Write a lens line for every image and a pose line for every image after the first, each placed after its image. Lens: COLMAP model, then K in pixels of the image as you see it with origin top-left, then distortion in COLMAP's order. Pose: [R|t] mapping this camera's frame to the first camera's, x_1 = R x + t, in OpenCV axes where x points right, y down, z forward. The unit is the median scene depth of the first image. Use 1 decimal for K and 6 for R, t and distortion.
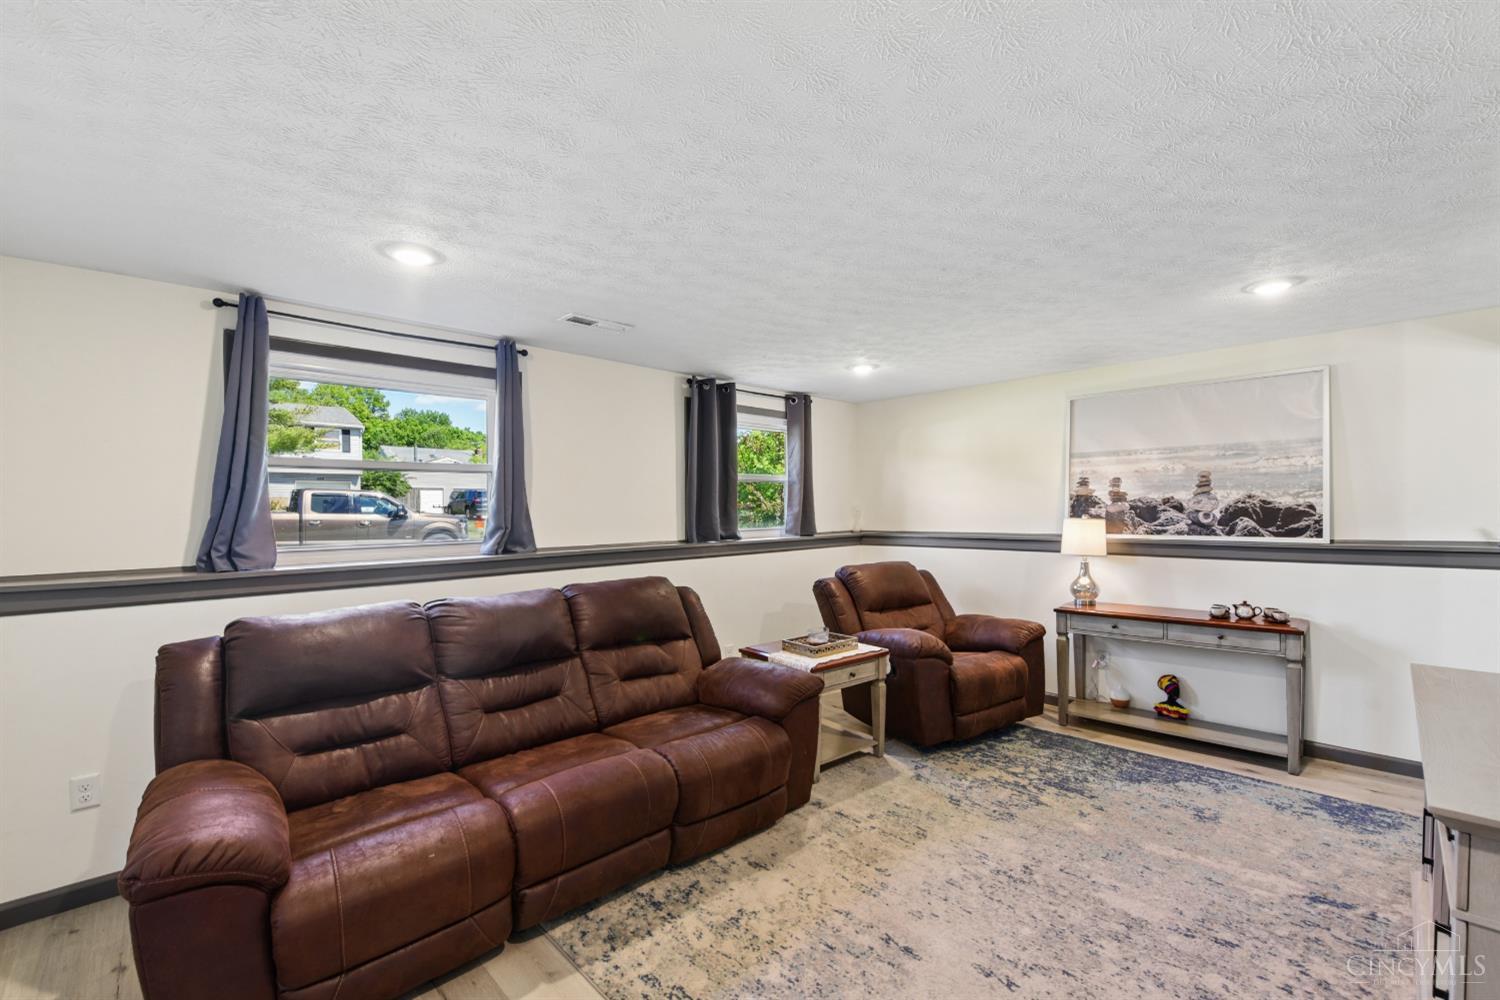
lens RADIAL K [[618.8, 0, 748.5], [0, 618.8, 513.7], [0, 0, 1]] dist [-0.028180, 0.003308]
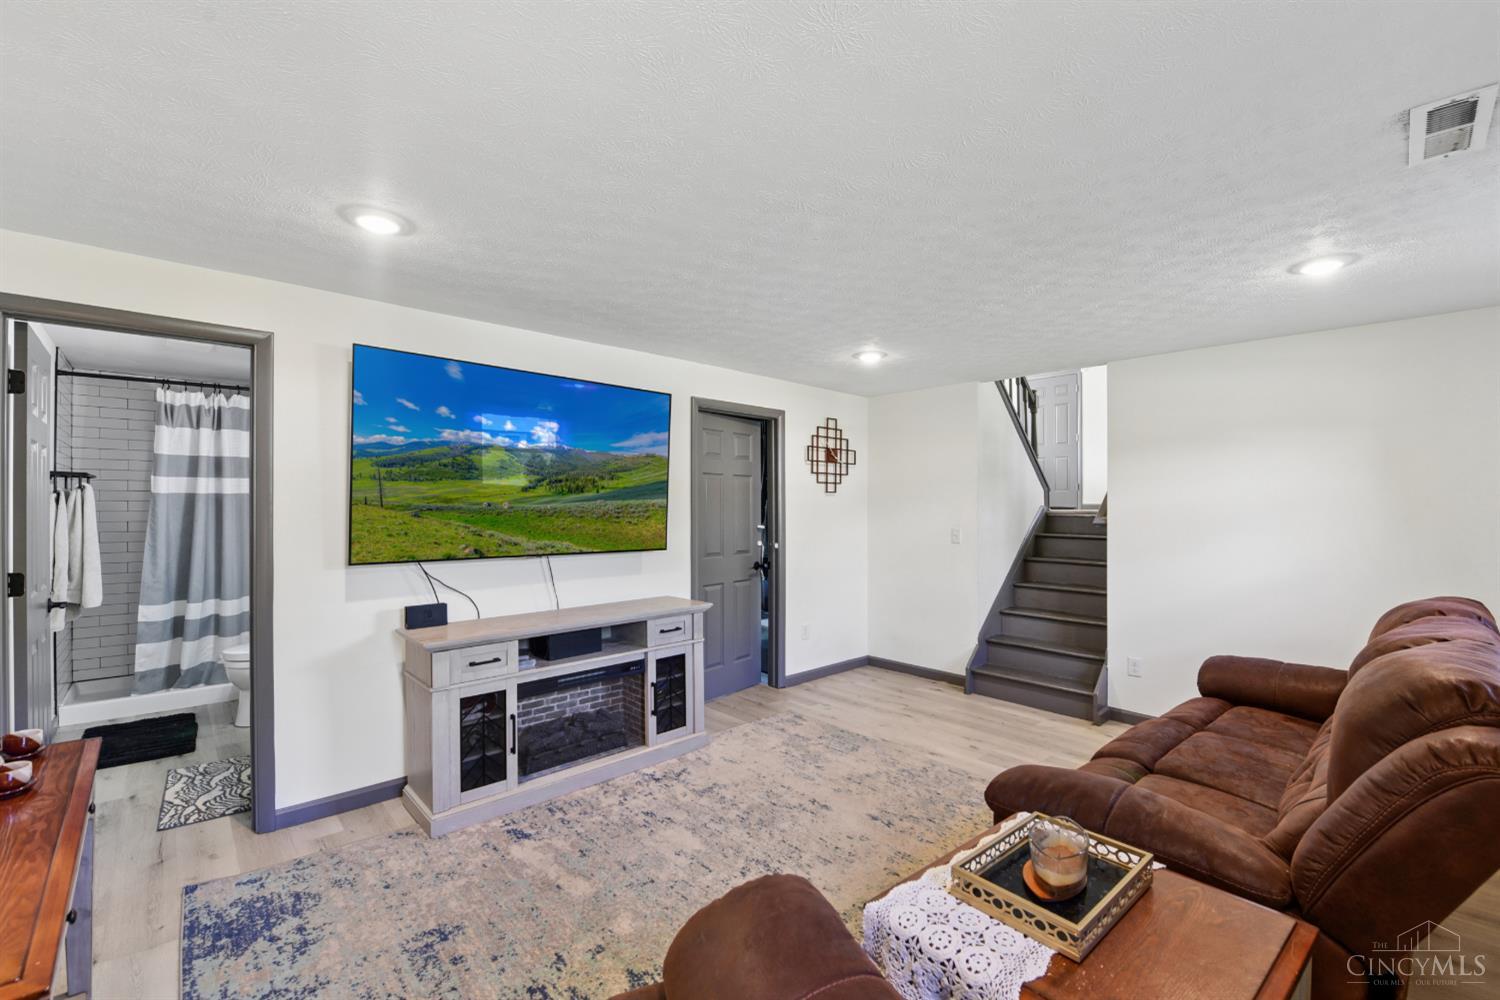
lens RADIAL K [[631.6, 0, 772.3], [0, 631.6, 505.6], [0, 0, 1]] dist [-0.031616, -0.000123]
pose [[-0.999849, 0.008678, -0.015050, 0.304241], [0.008548, 0.999926, 0.008656, -0.010609], [0.015124, 0.008526, -0.999849, 1.443594]]
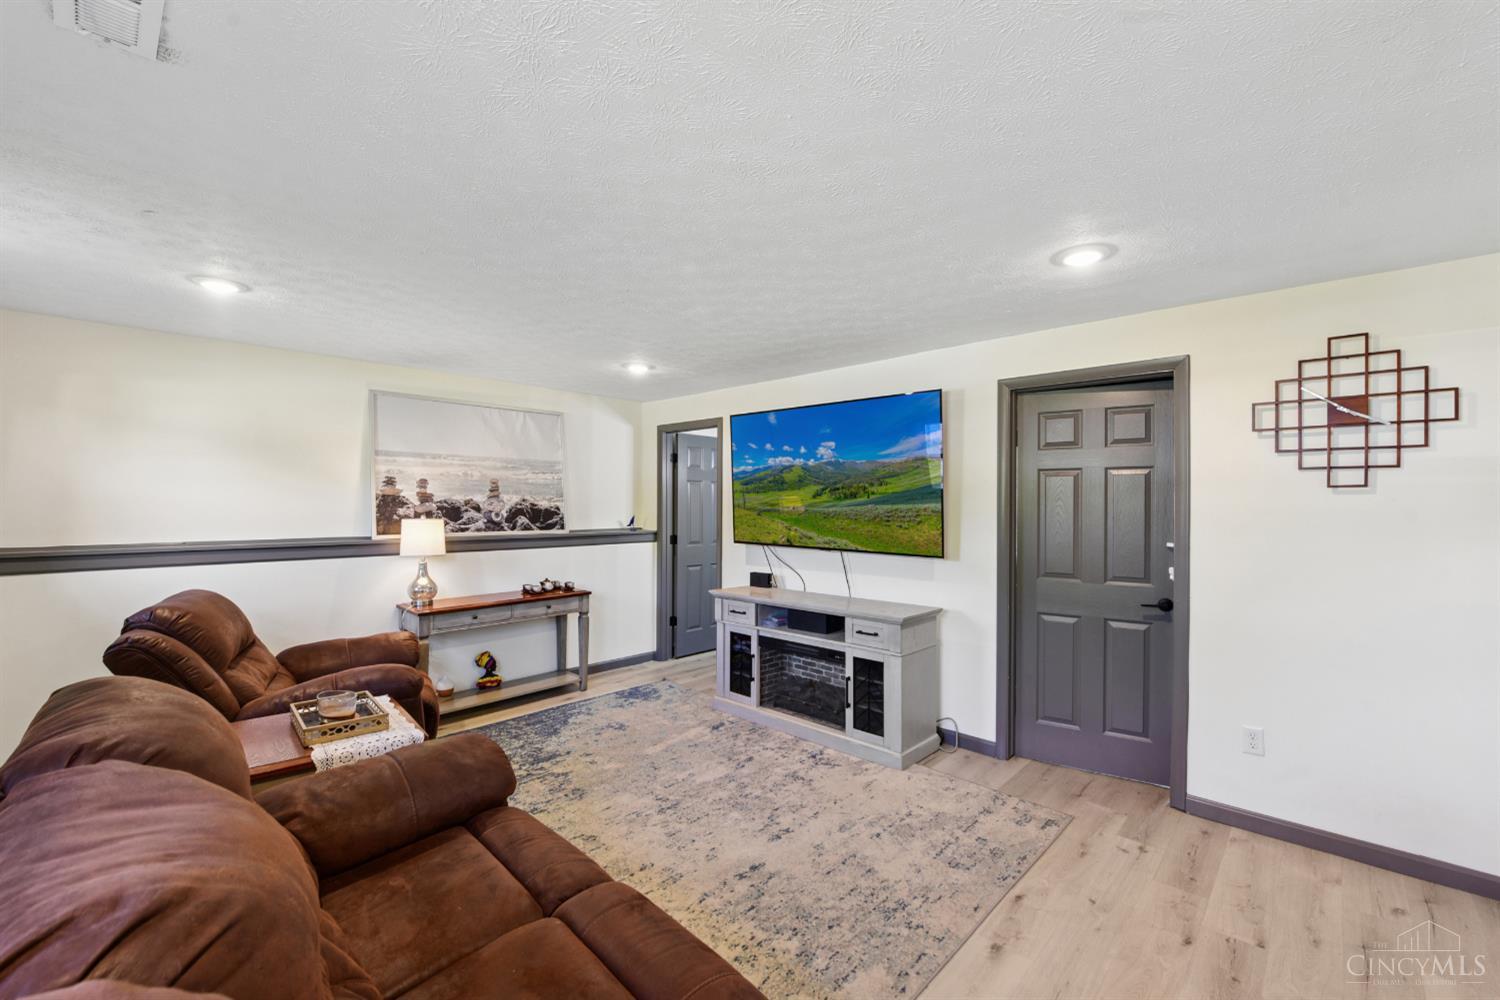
lens RADIAL K [[618.8, 0, 748.5], [0, 618.8, 513.7], [0, 0, 1]] dist [-0.028180, 0.003308]
pose [[-0.039033, -0.005209, 0.999224, -0.578334], [0.005638, 0.999969, 0.005433, -0.003906], [-0.999222, 0.005845, -0.039003, 0.626443]]
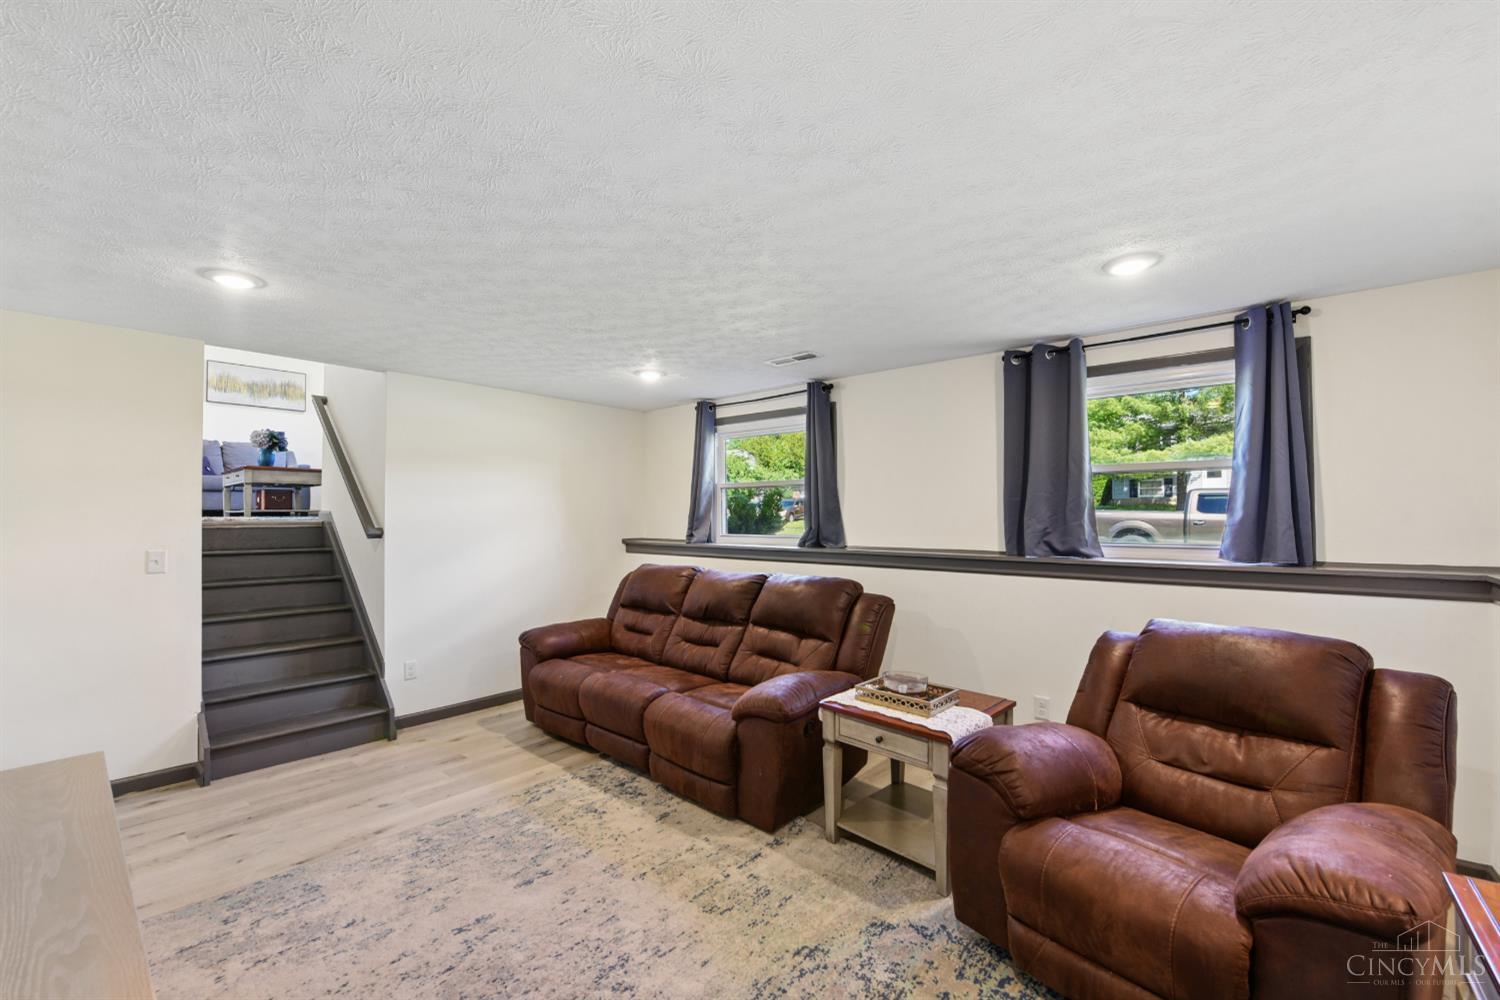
lens RADIAL K [[608.3, 0, 756.3], [0, 608.3, 506.3], [0, 0, 1]] dist [-0.017032, -0.000078]
pose [[0.111904, 0.002679, -0.993715, 0.886513], [-0.011188, 0.999936, 0.001436, -0.019604], [0.993656, 0.010957, 0.111927, 0.775534]]
